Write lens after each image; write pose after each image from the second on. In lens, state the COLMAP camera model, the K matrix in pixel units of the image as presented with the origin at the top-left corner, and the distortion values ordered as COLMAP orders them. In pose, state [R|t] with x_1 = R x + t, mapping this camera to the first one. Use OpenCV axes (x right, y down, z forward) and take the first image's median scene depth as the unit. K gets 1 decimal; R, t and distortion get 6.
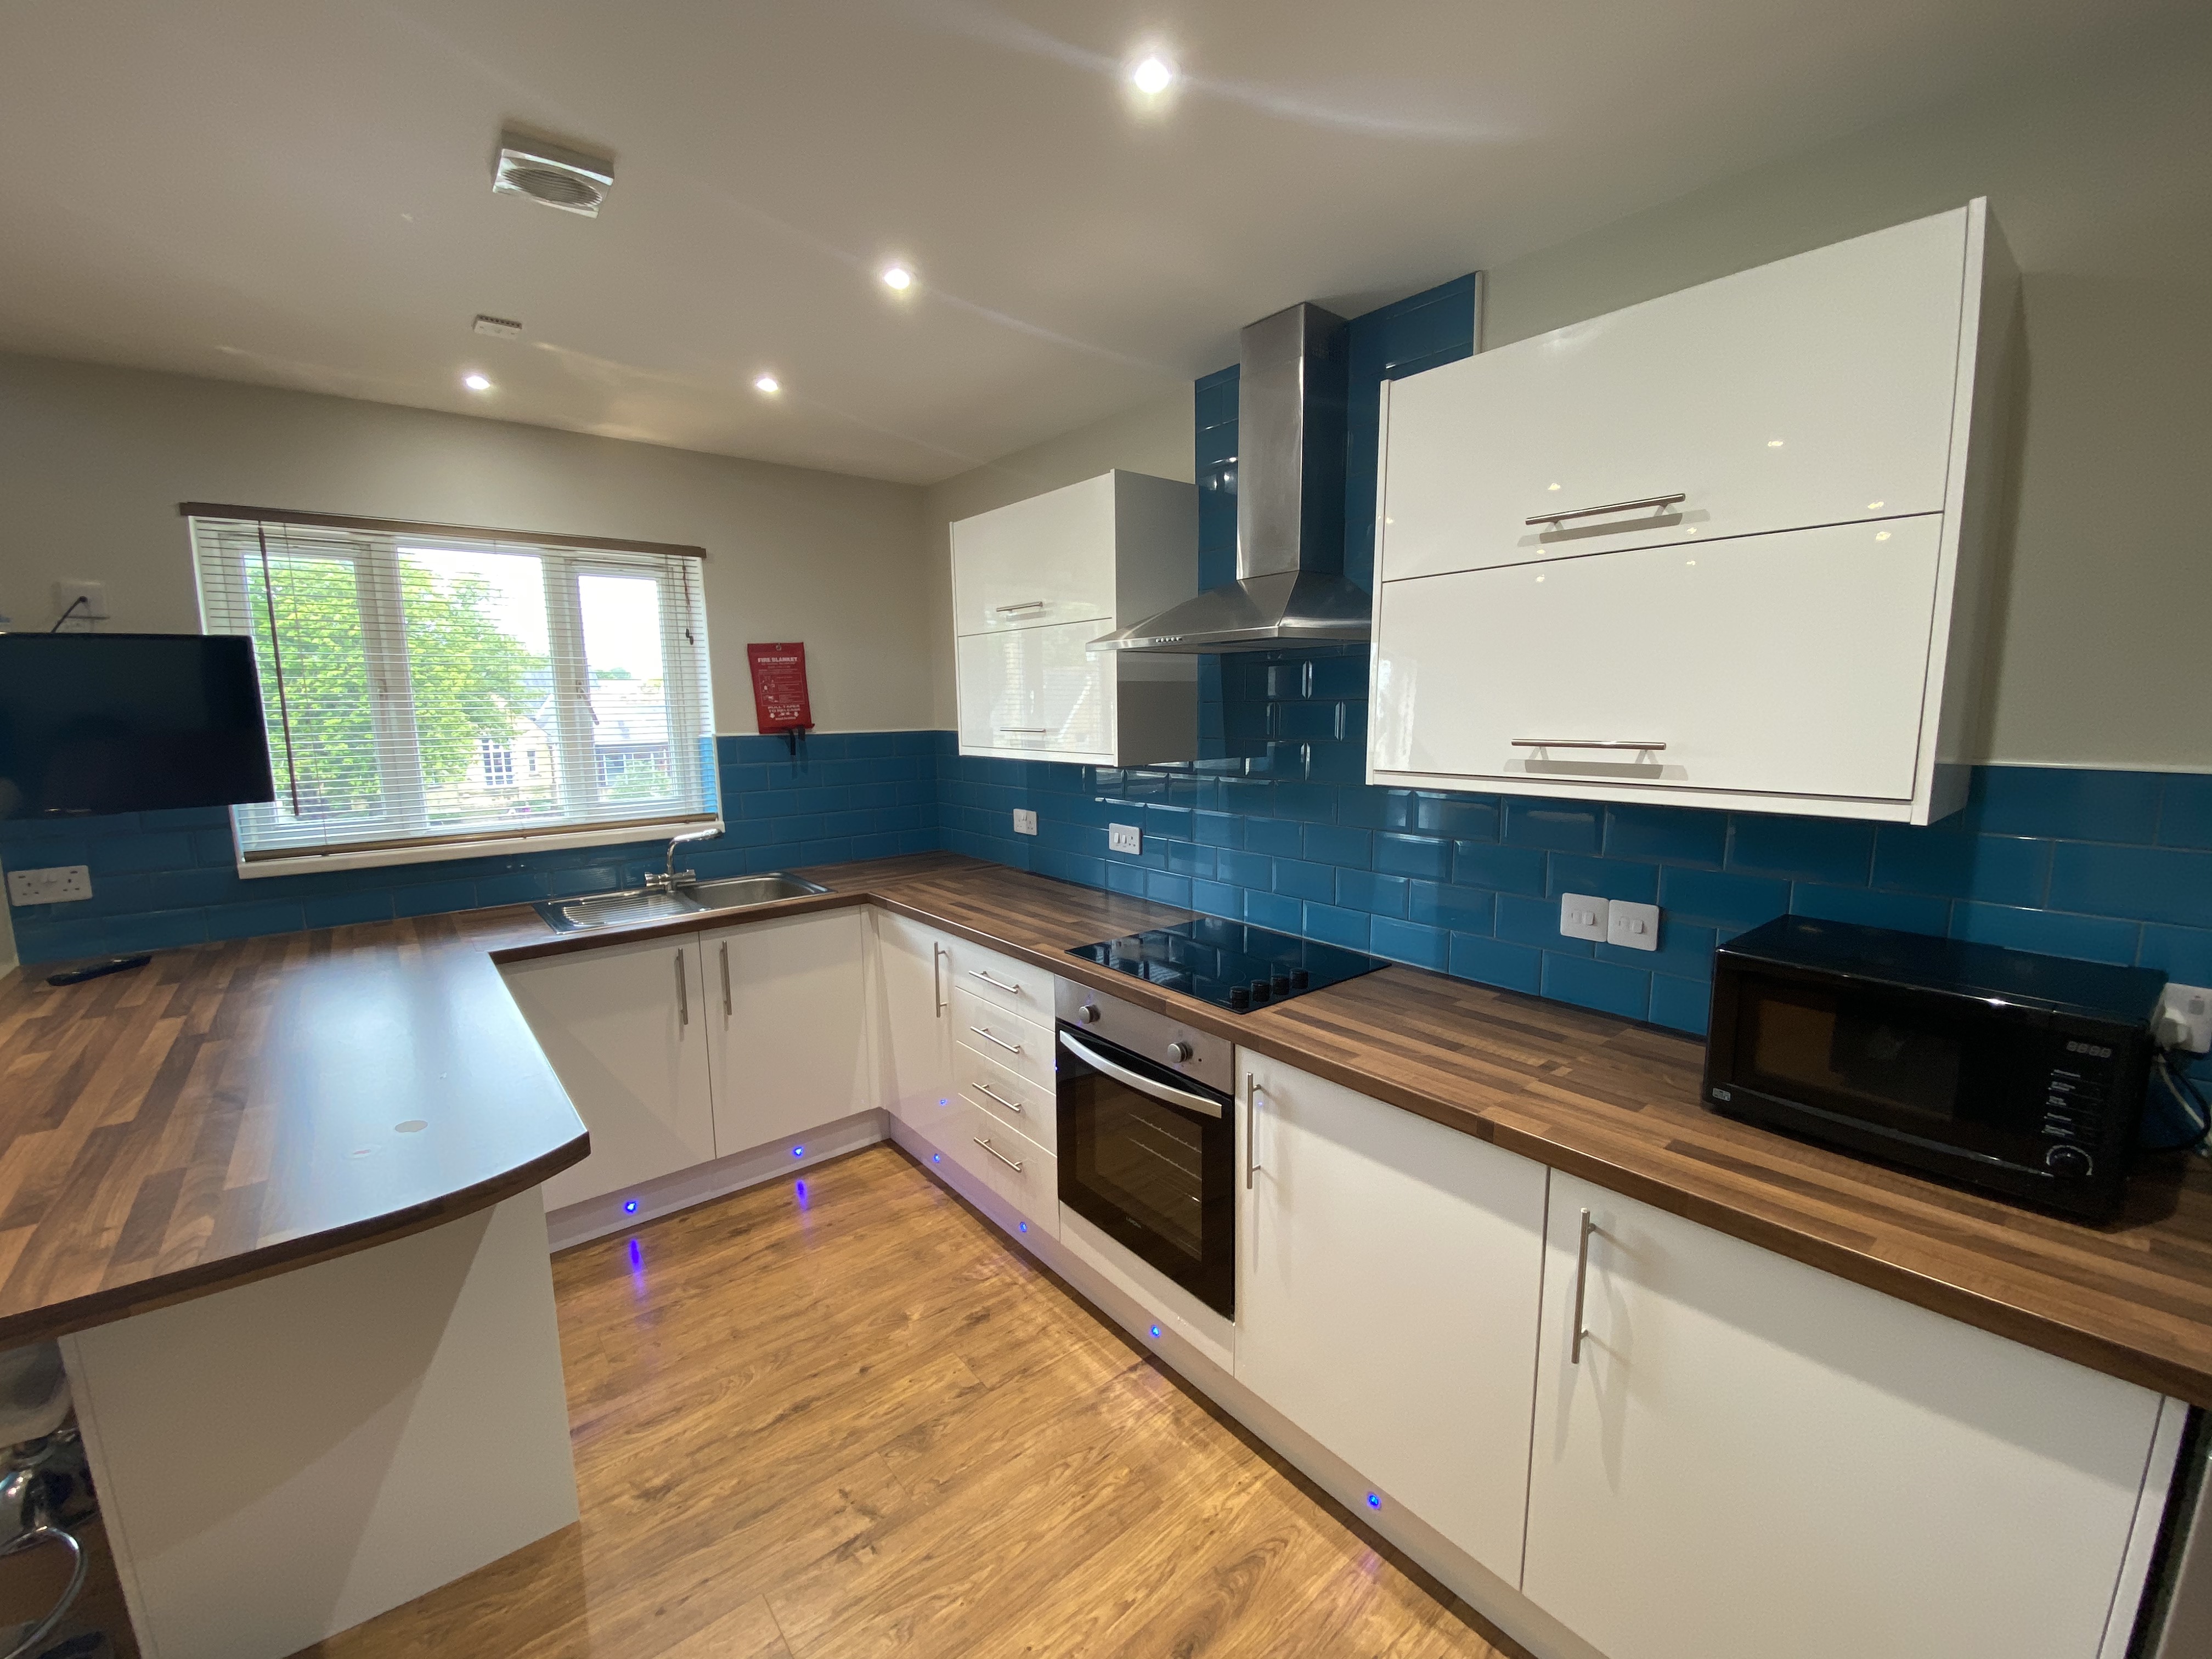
lens RADIAL K [[902.4, 0, 1106.5], [0, 902.4, 830.7], [0, 0, 1]] dist [0.019230, -0.020643]
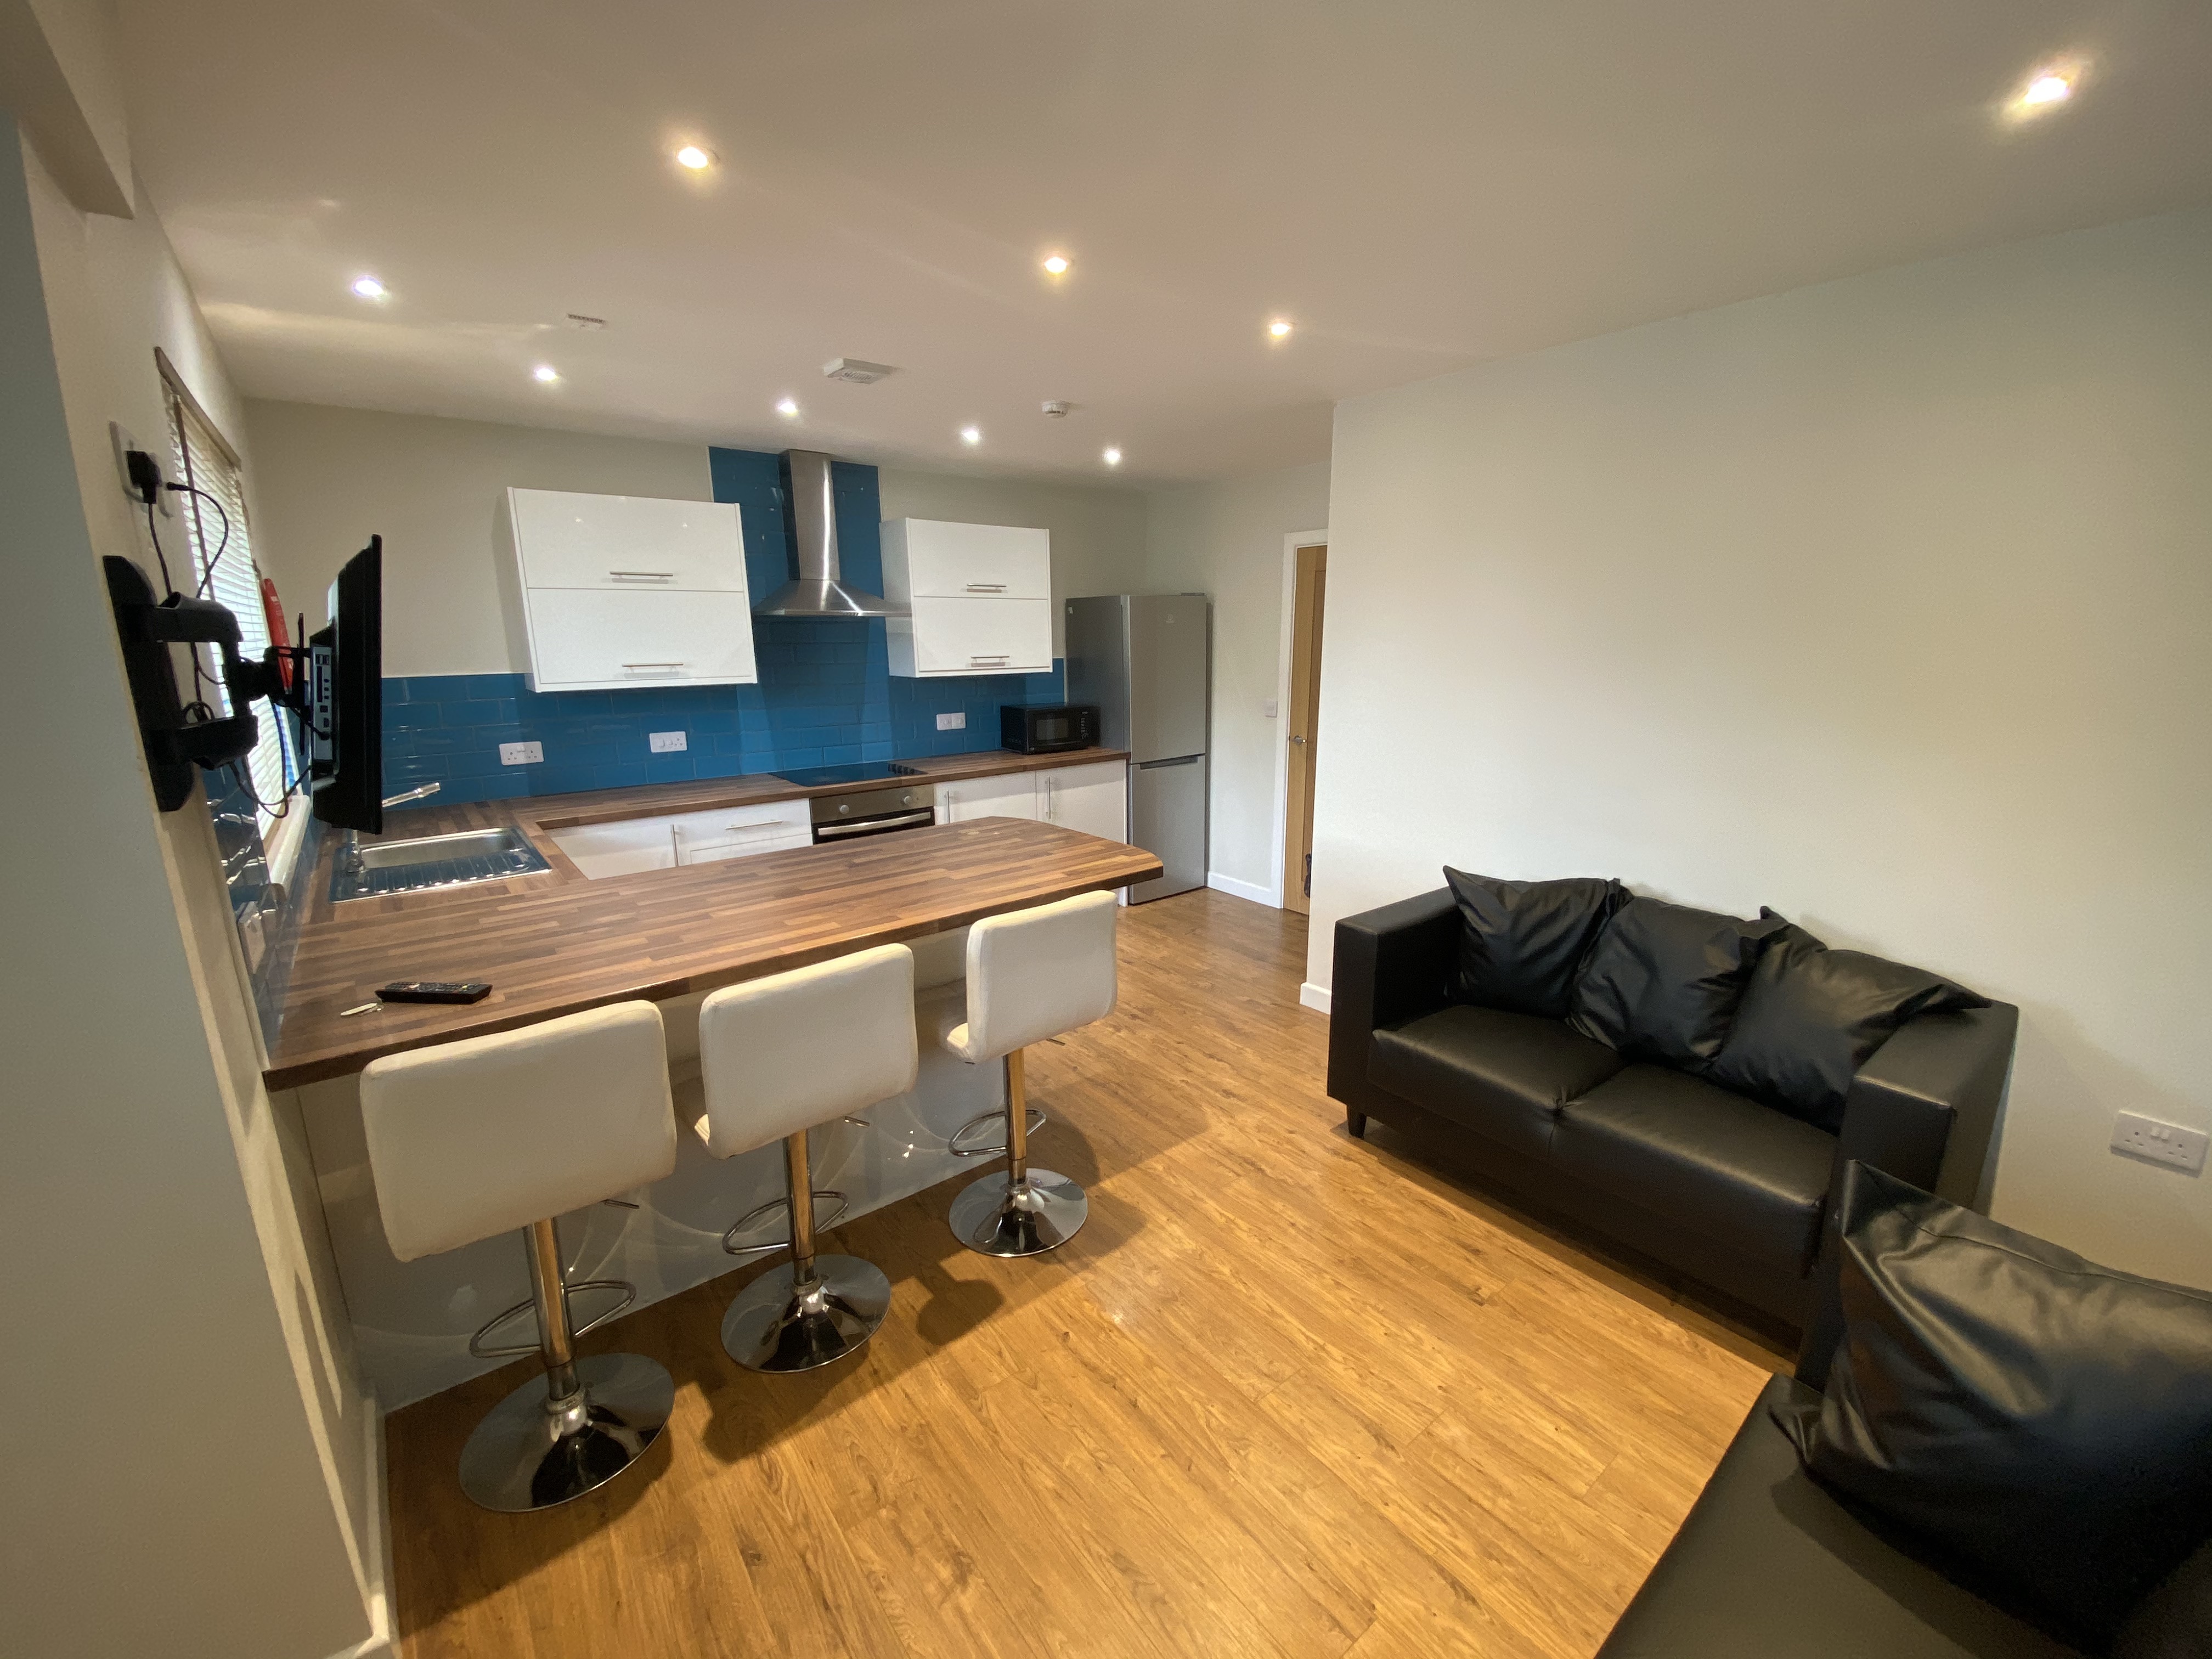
lens RADIAL K [[902.4, 0, 1106.5], [0, 902.4, 830.7], [0, 0, 1]] dist [0.019230, -0.020643]
pose [[0.014947, -0.204465, 0.978760, -1.665791], [0.147858, 0.968559, 0.200077, -0.046277], [-0.988896, 0.141727, 0.044708, 0.313344]]
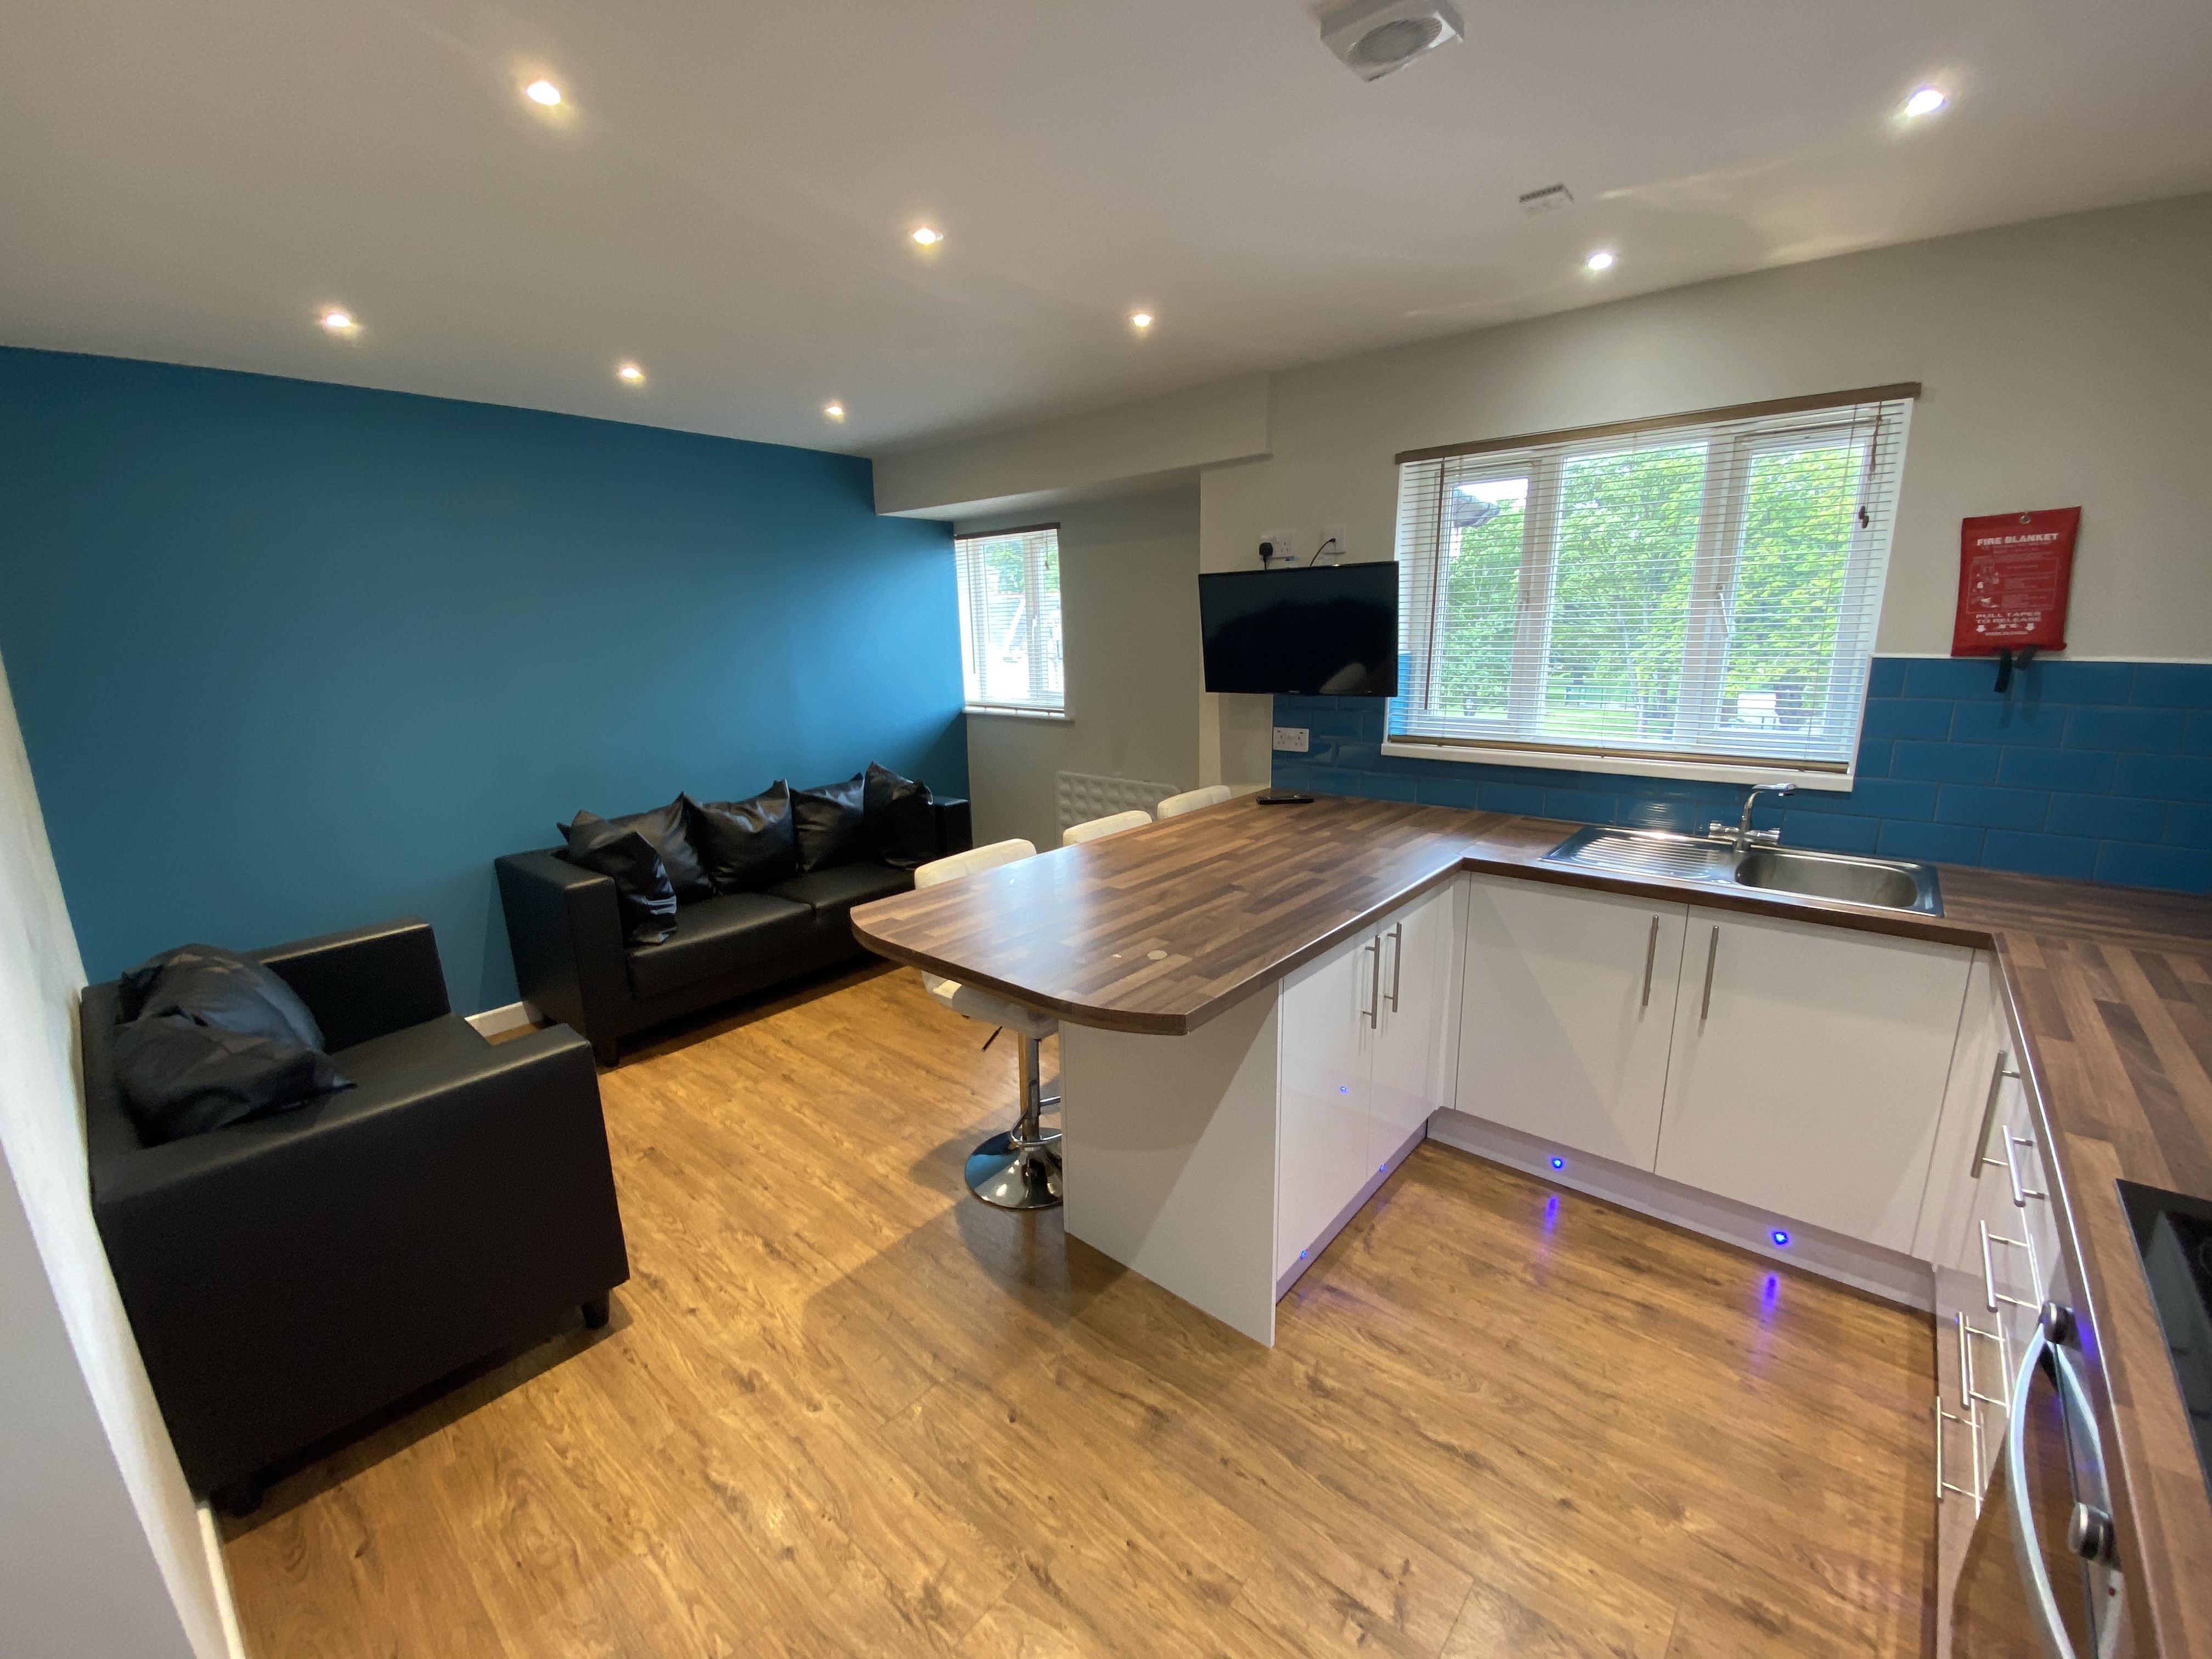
lens RADIAL K [[902.4, 0, 1106.5], [0, 902.4, 830.7], [0, 0, 1]] dist [0.019230, -0.020643]
pose [[0.170987, 0.226397, -0.958910, 0.232889], [-0.120260, 0.970761, 0.207751, -0.060713], [0.977906, 0.079795, 0.193214, 0.366717]]
